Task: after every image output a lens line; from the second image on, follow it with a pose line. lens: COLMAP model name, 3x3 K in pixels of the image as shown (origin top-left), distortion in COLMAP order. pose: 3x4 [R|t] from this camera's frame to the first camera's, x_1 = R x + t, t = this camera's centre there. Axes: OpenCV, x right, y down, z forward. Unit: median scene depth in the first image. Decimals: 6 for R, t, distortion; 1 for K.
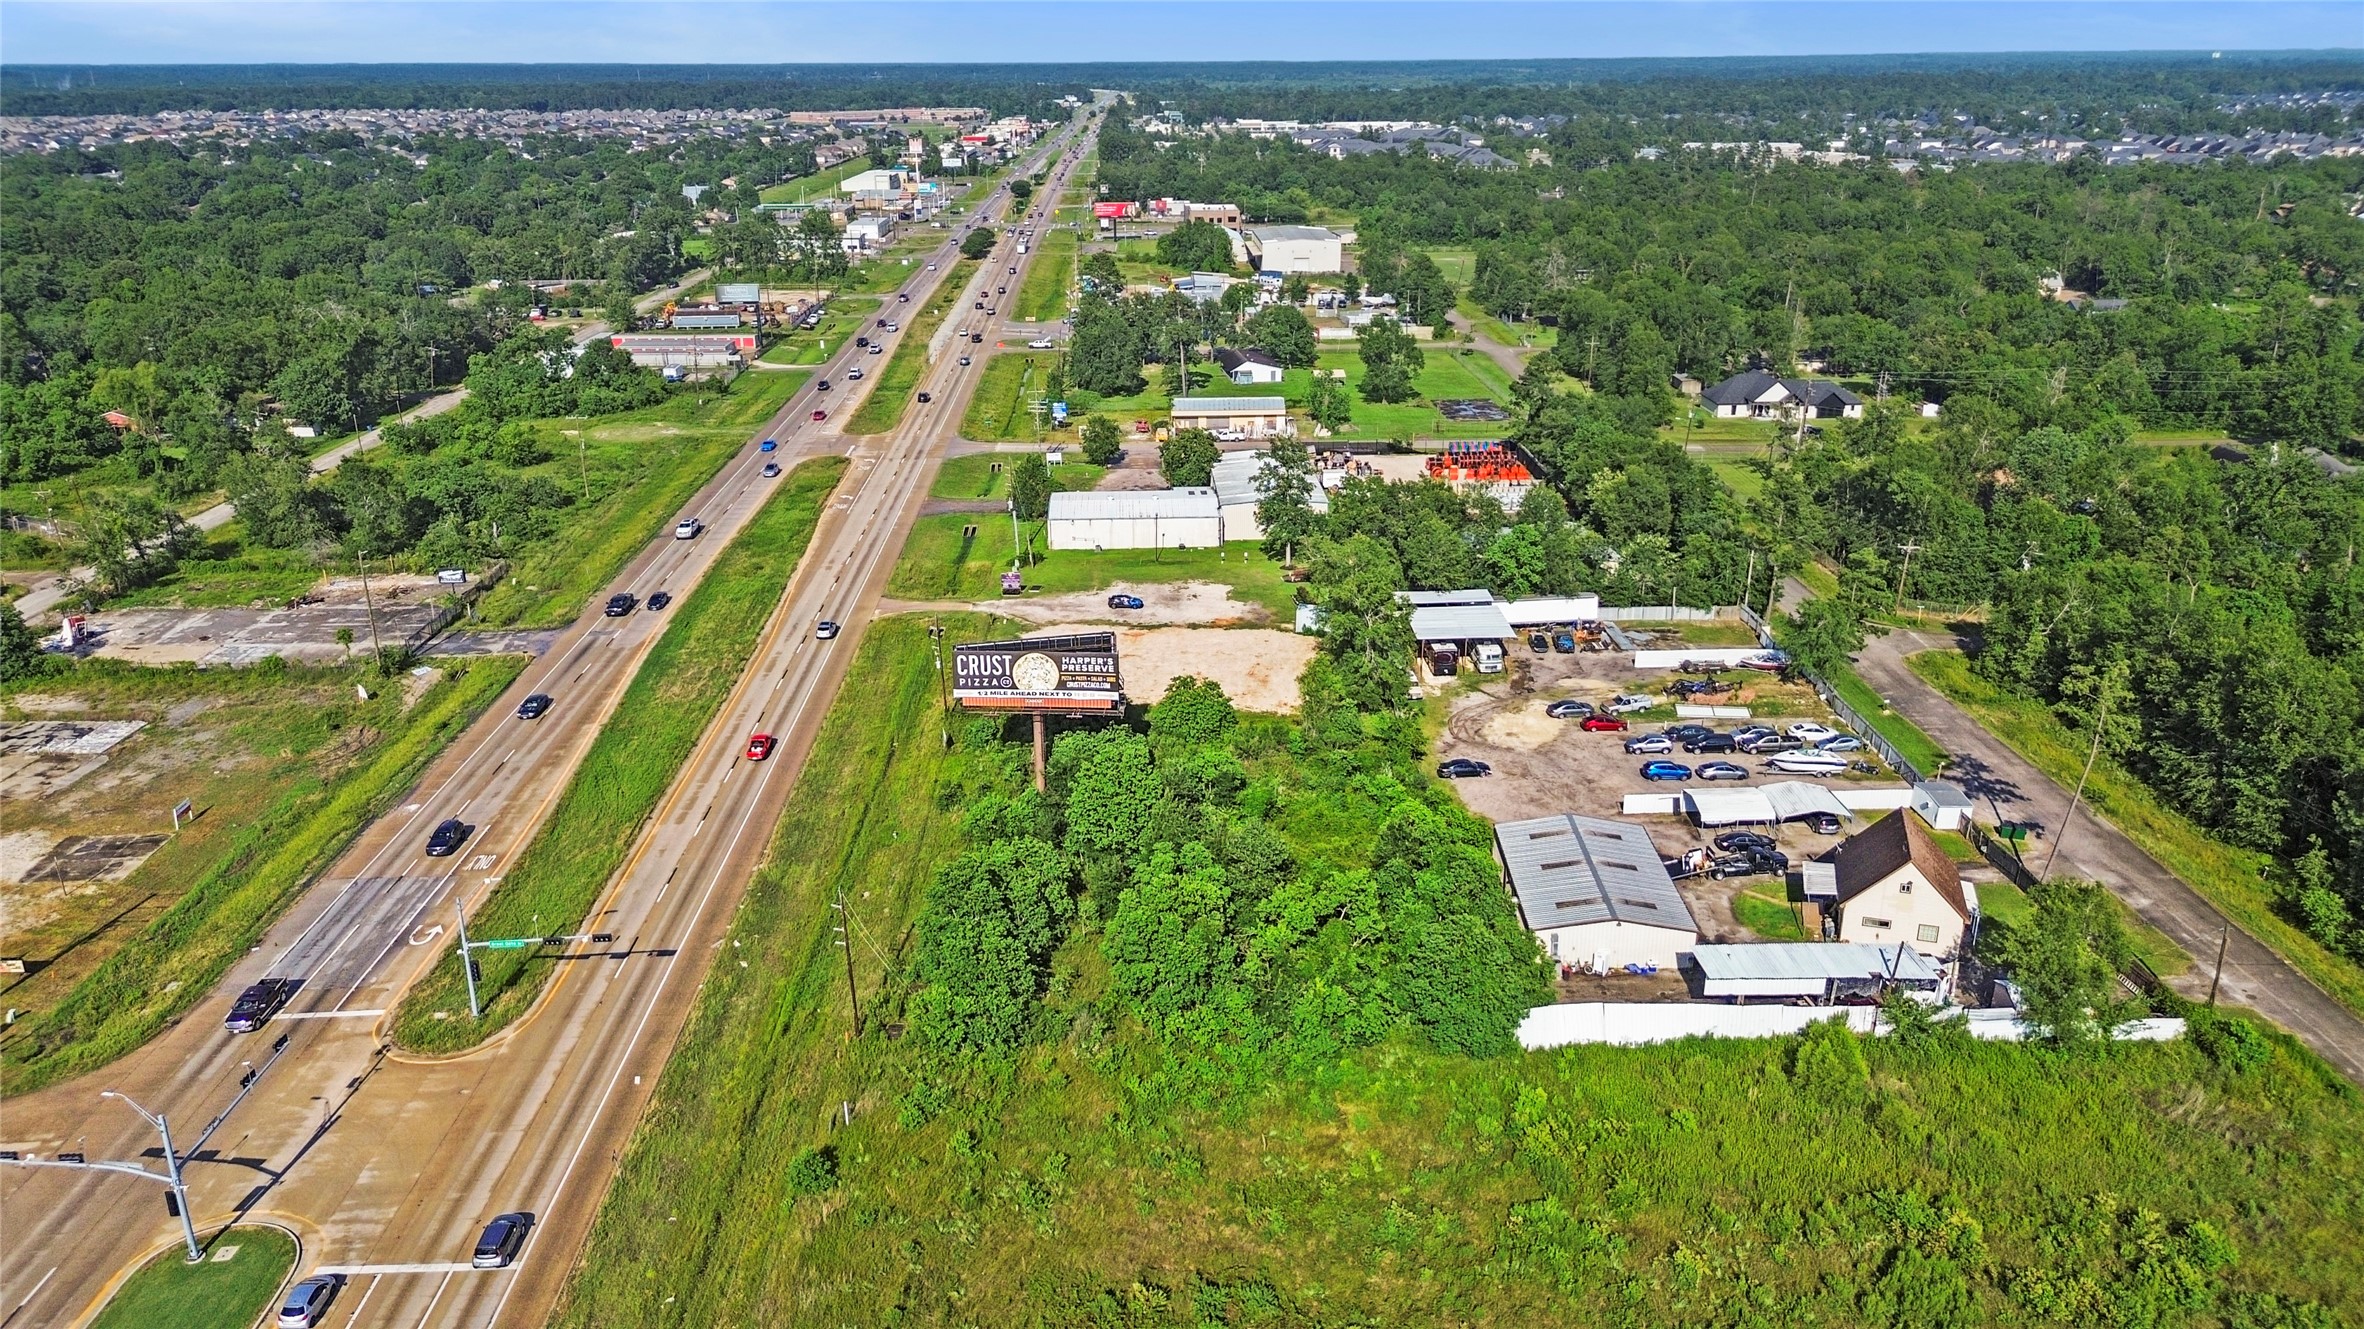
lens RADIAL K [[1664.1, 0, 1190.8], [0, 1664.1, 658.4], [0, 0, 1]] dist [0.065116, -0.064167]
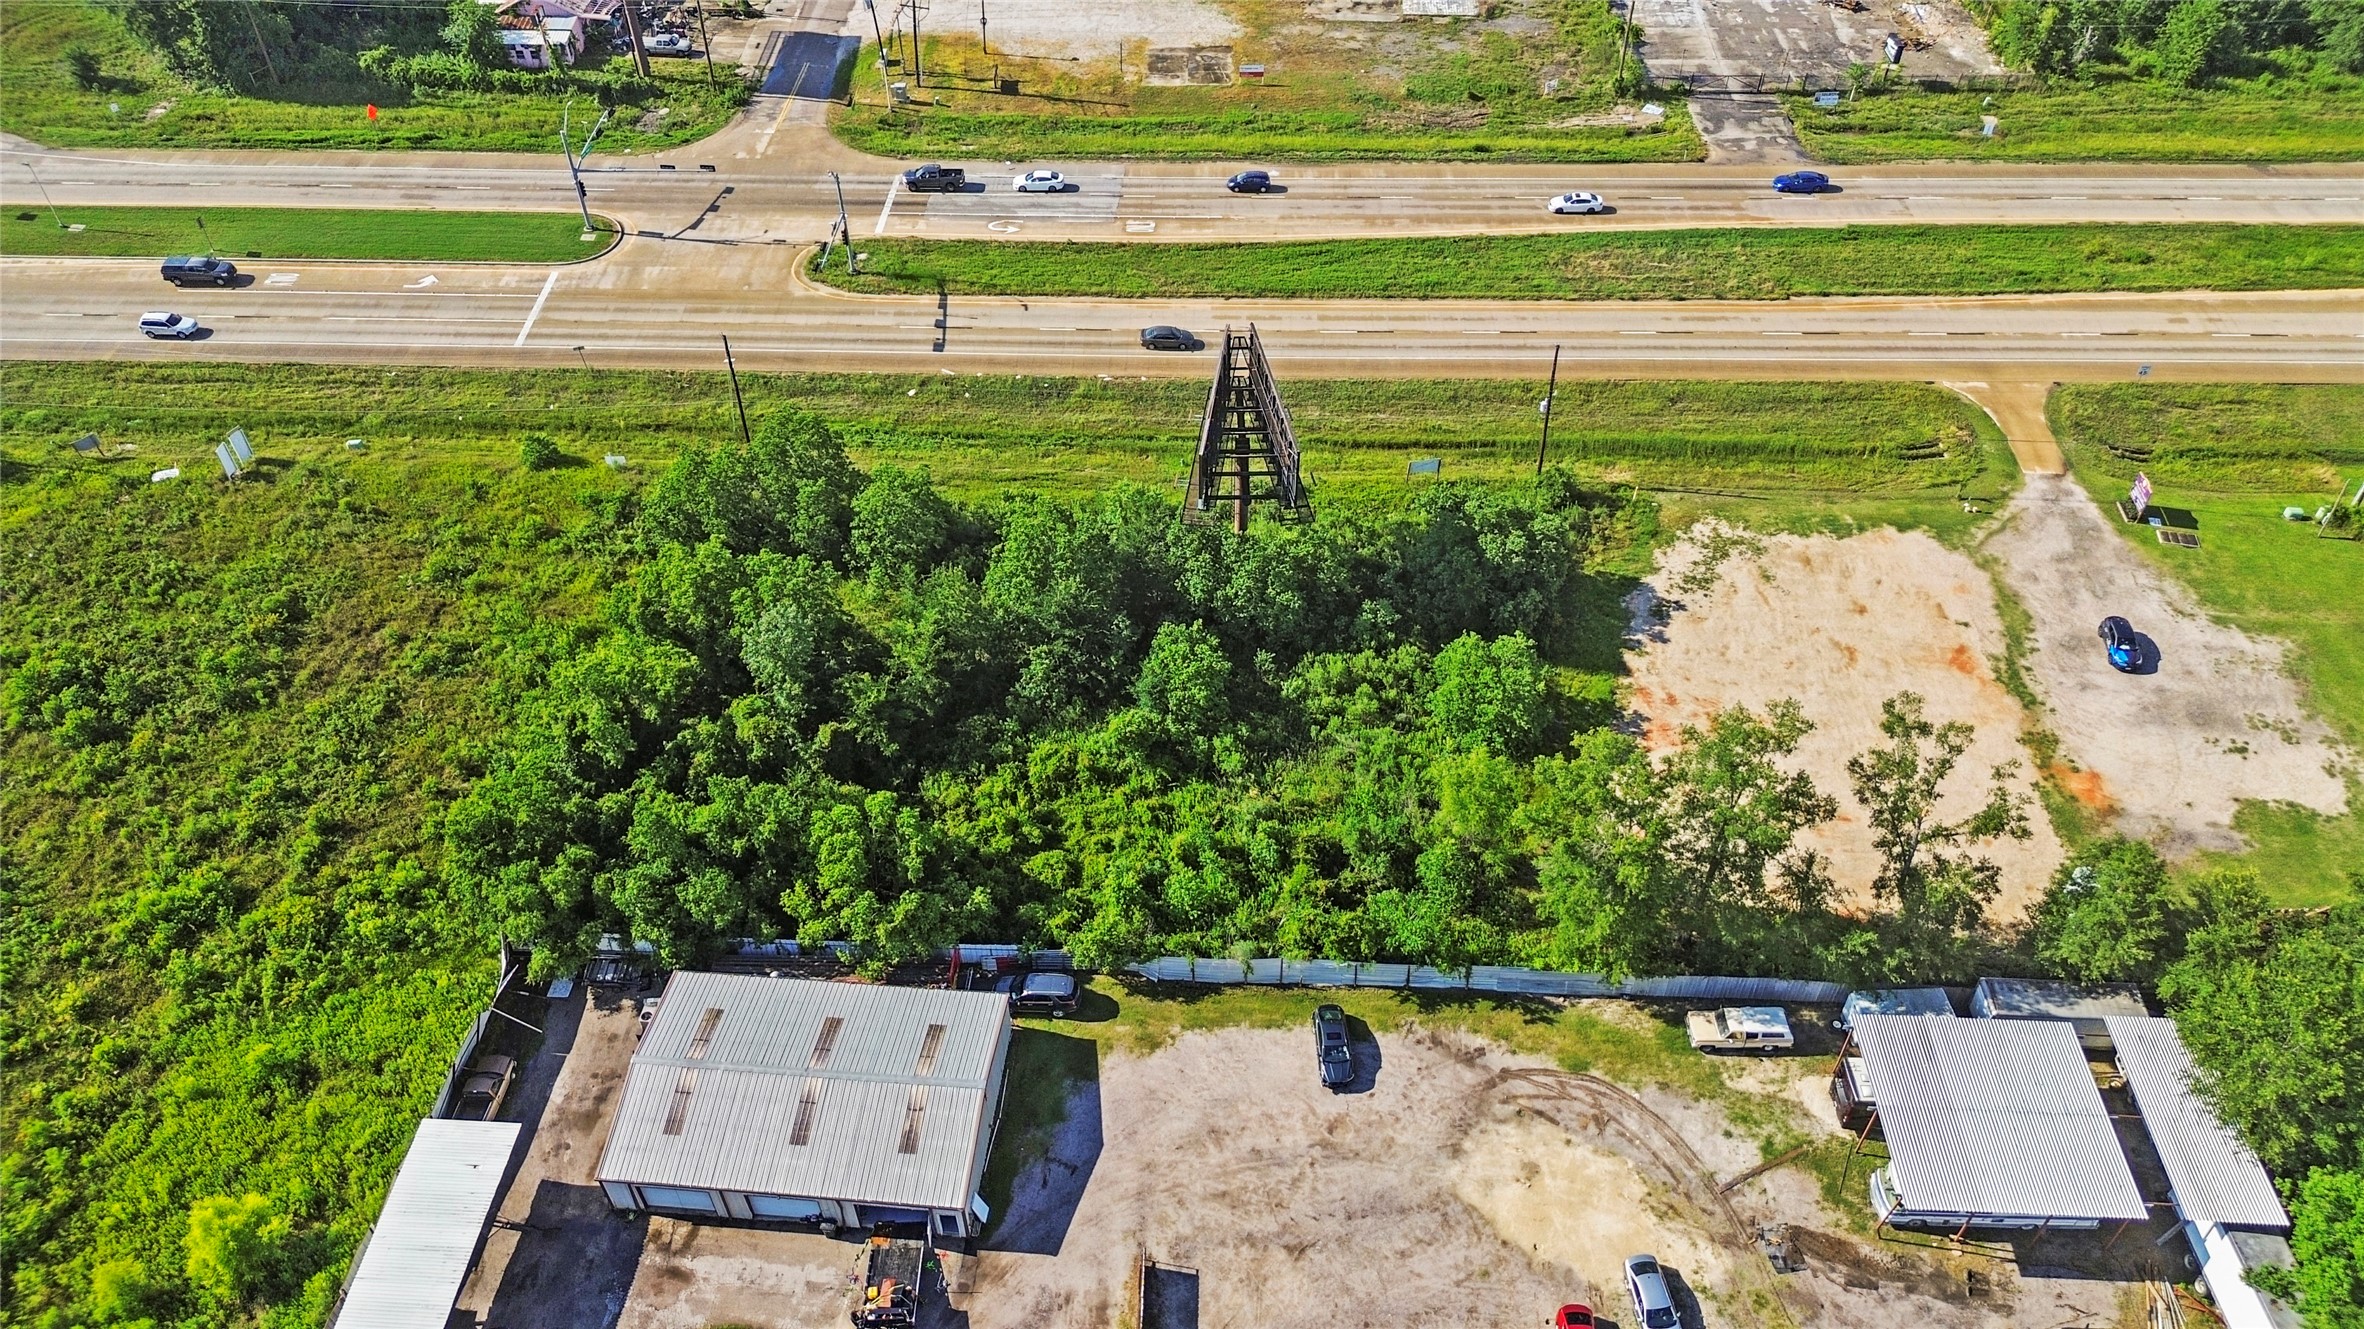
lens RADIAL K [[1664.1, 0, 1186.1], [0, 1664.1, 677.3], [0, 0, 1]] dist [0.065116, -0.064167]
pose [[-0.073091, 0.705636, -0.704795, 0.413205], [-0.326762, 0.650735, 0.685398, -0.334352], [0.942276, 0.280397, 0.183012, 0.698870]]
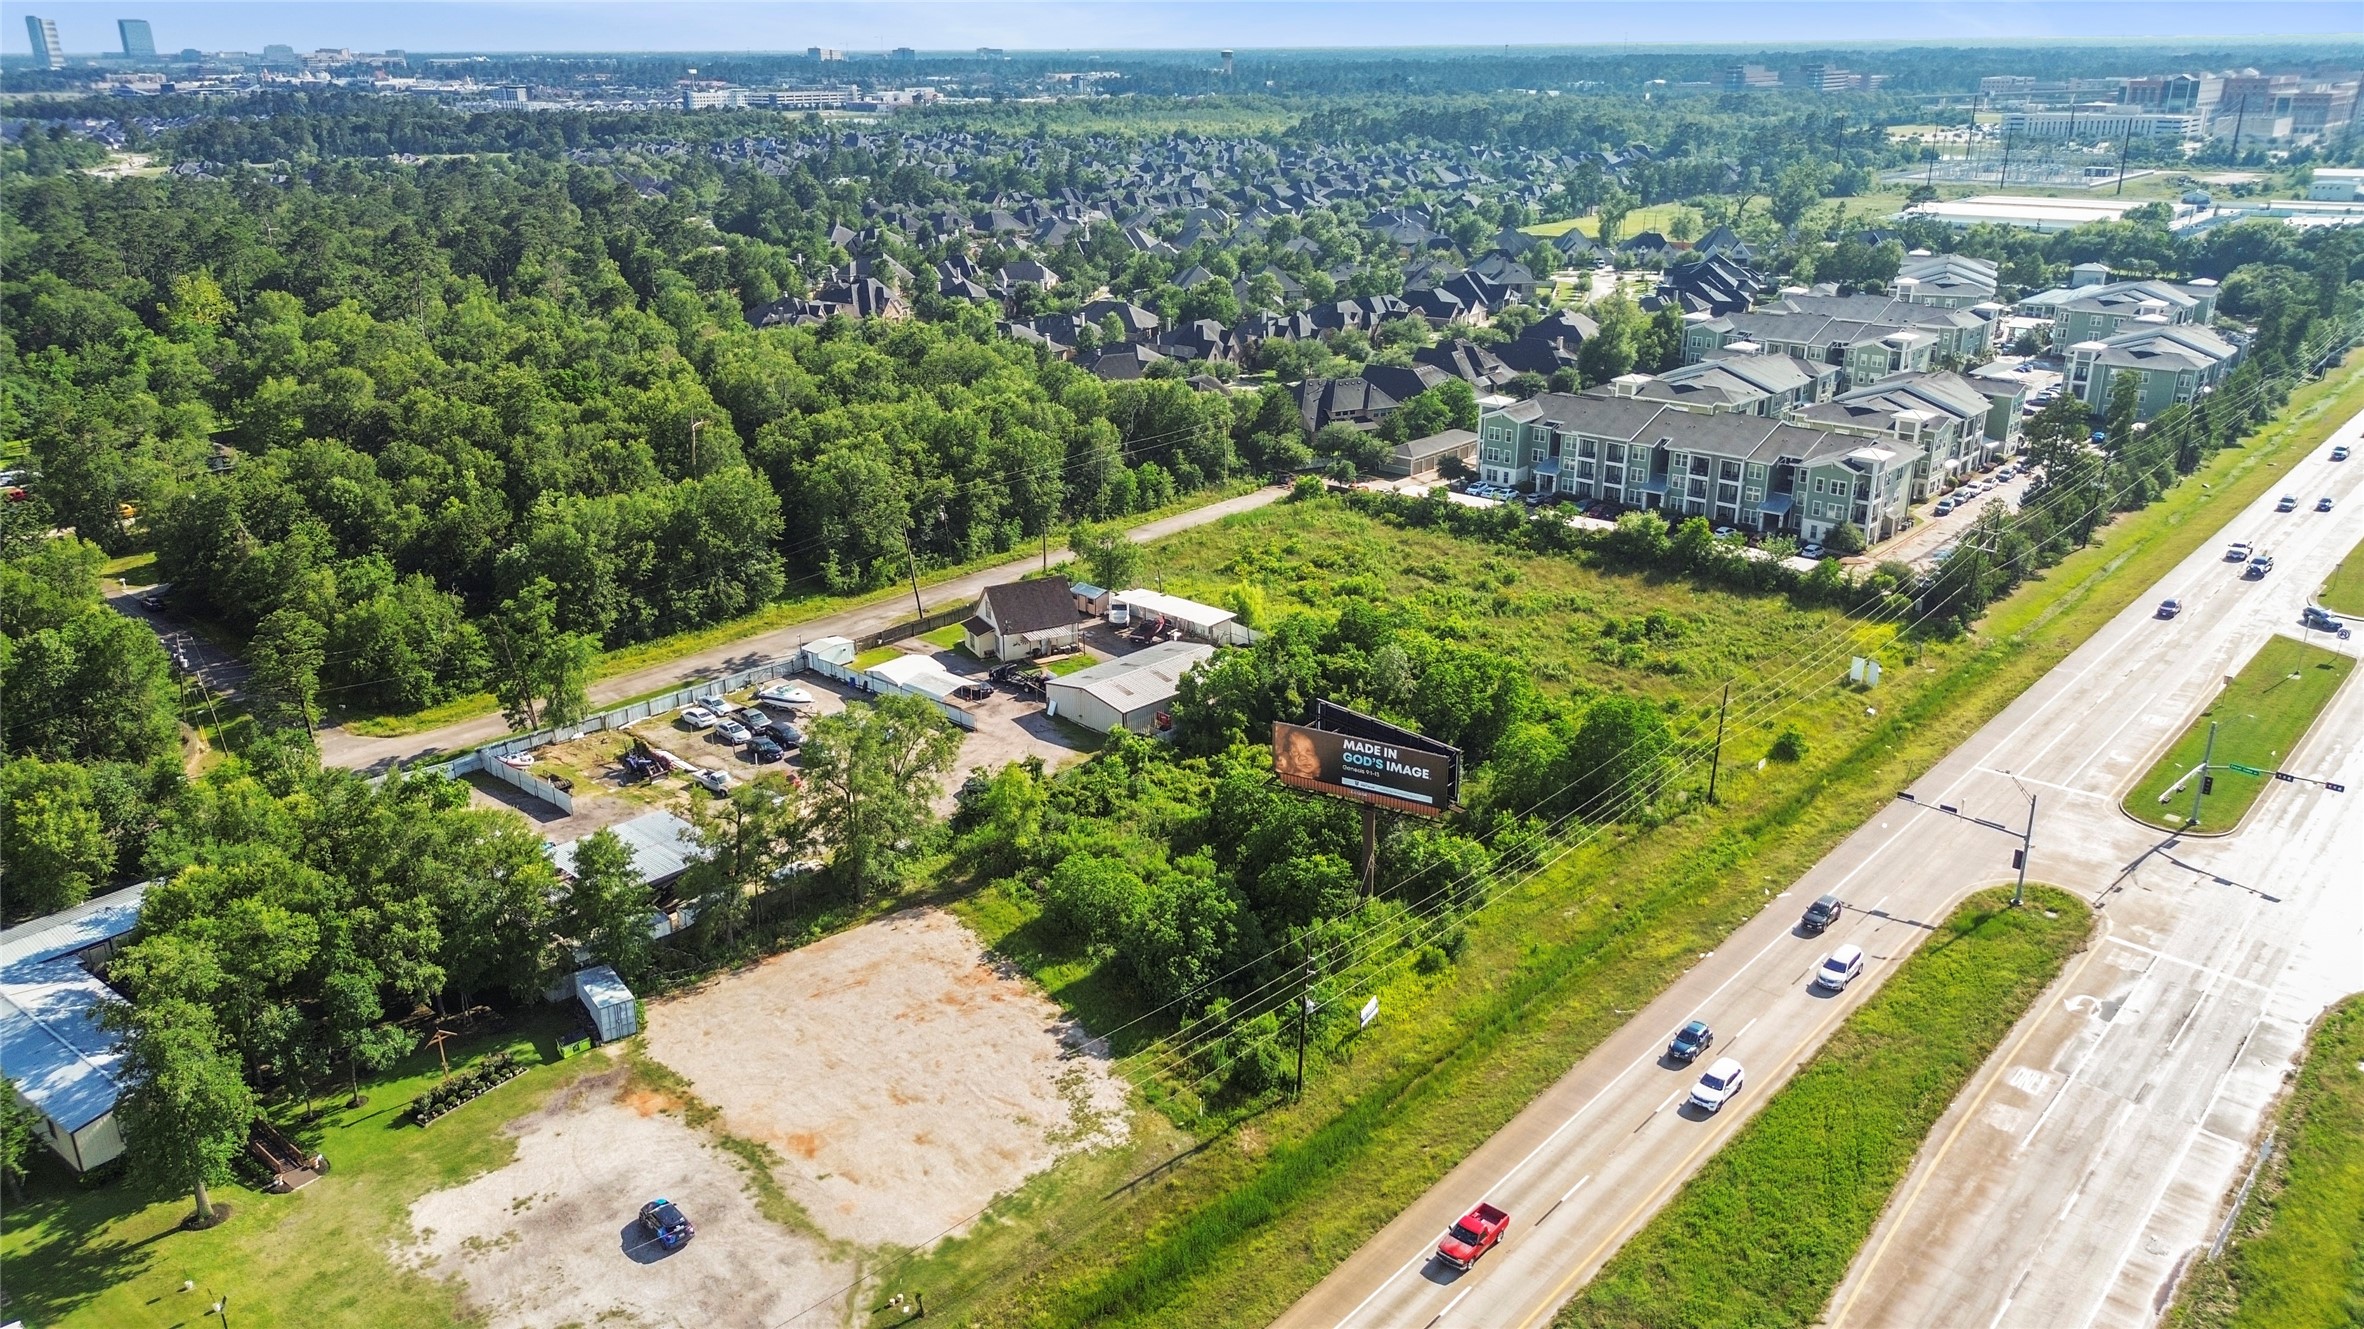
lens RADIAL K [[1664.1, 0, 1189.3], [0, 1664.1, 662.4], [0, 0, 1]] dist [0.065116, -0.064167]
pose [[-0.714349, -0.230720, 0.660661, -0.470318], [0.246534, 0.800585, 0.546154, -0.426532], [-0.654924, 0.553020, -0.515017, 1.187724]]
